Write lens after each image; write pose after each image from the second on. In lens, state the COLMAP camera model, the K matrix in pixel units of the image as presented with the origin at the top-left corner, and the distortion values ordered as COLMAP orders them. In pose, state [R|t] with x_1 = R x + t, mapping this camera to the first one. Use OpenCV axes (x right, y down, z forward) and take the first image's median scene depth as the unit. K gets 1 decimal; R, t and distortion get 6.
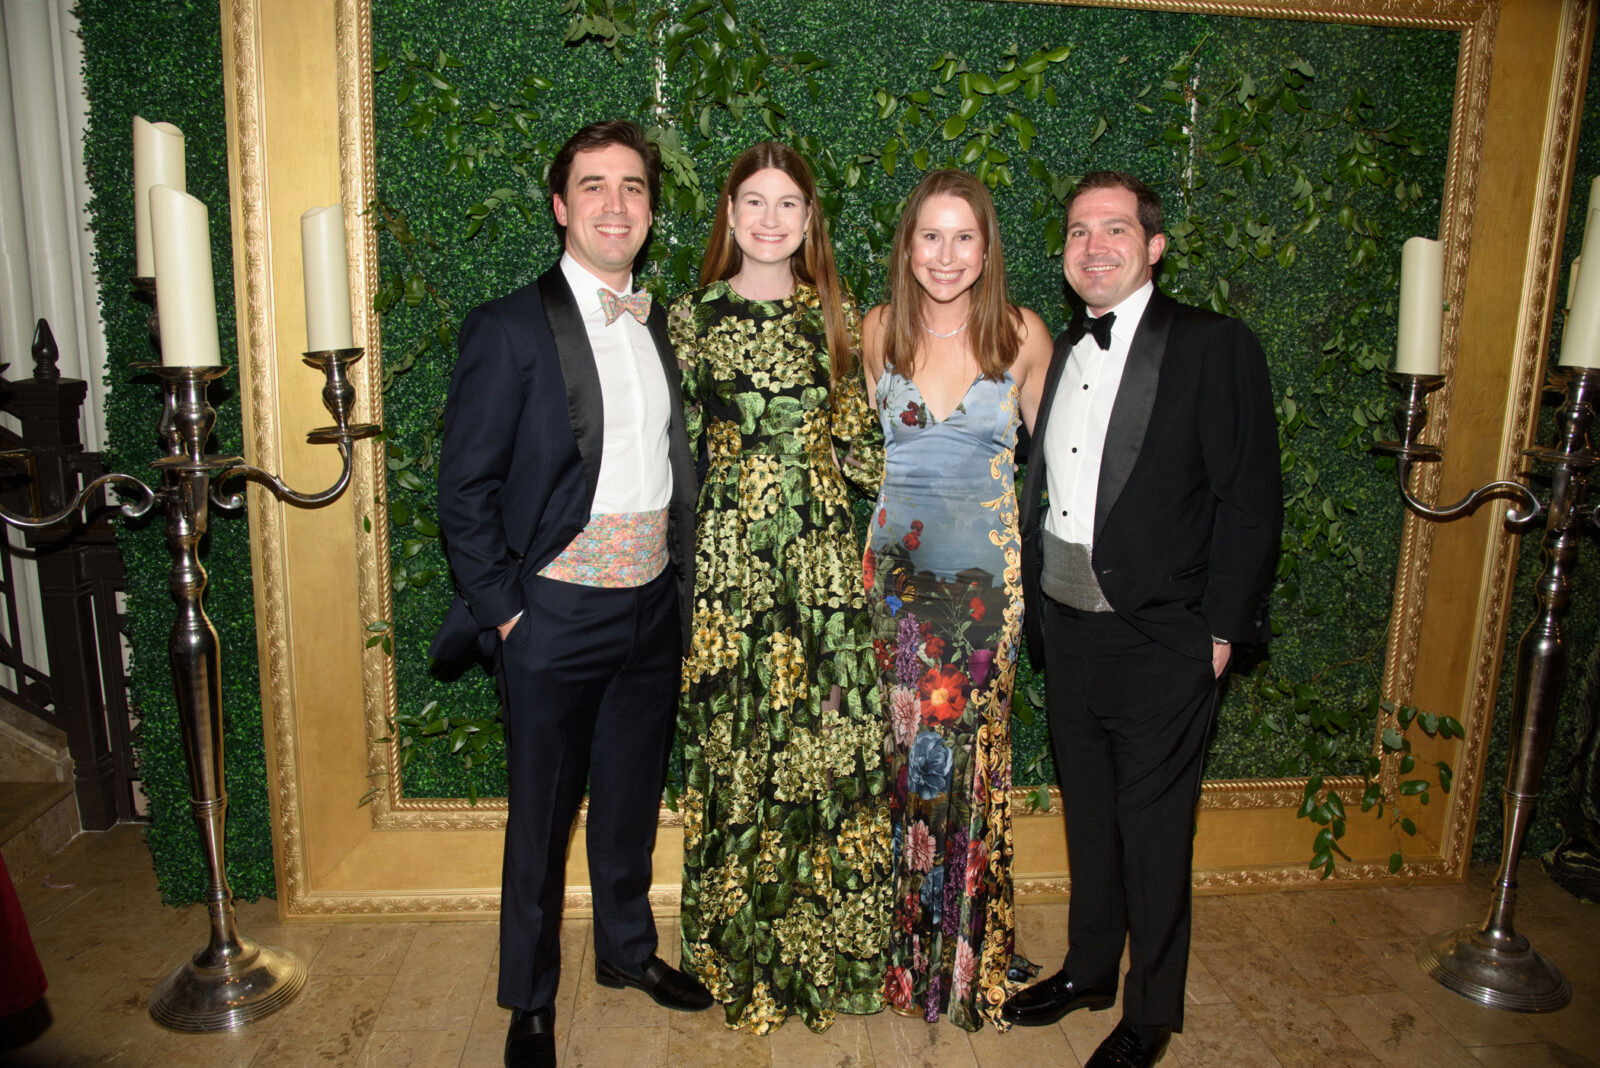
lens RADIAL K [[1122.5, 0, 807.9], [0, 1122.5, 535.6], [0, 0, 1]] dist [-0.120204, 0.077163]
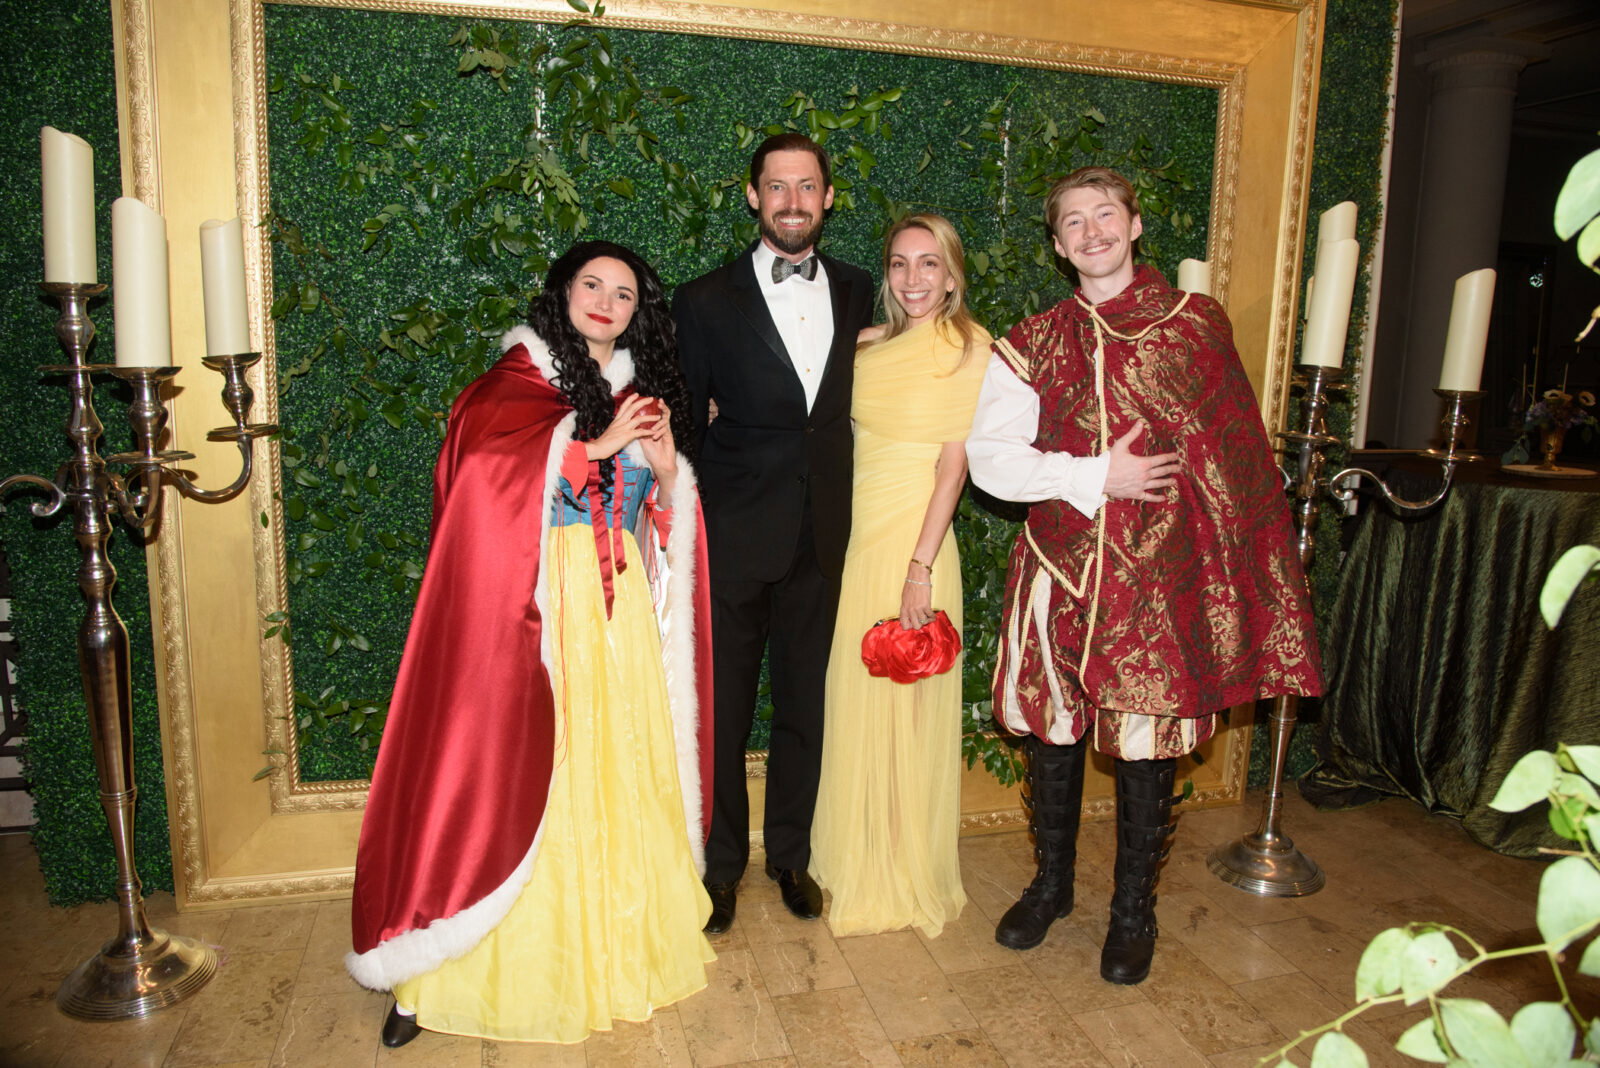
lens RADIAL K [[1122.5, 0, 807.9], [0, 1122.5, 535.6], [0, 0, 1]] dist [-0.120204, 0.077163]
pose [[0.983554, -0.027153, 0.178563, -0.077774], [0.028126, 0.999600, -0.002919, 0.021857], [-0.178413, 0.007893, 0.983924, -0.118532]]
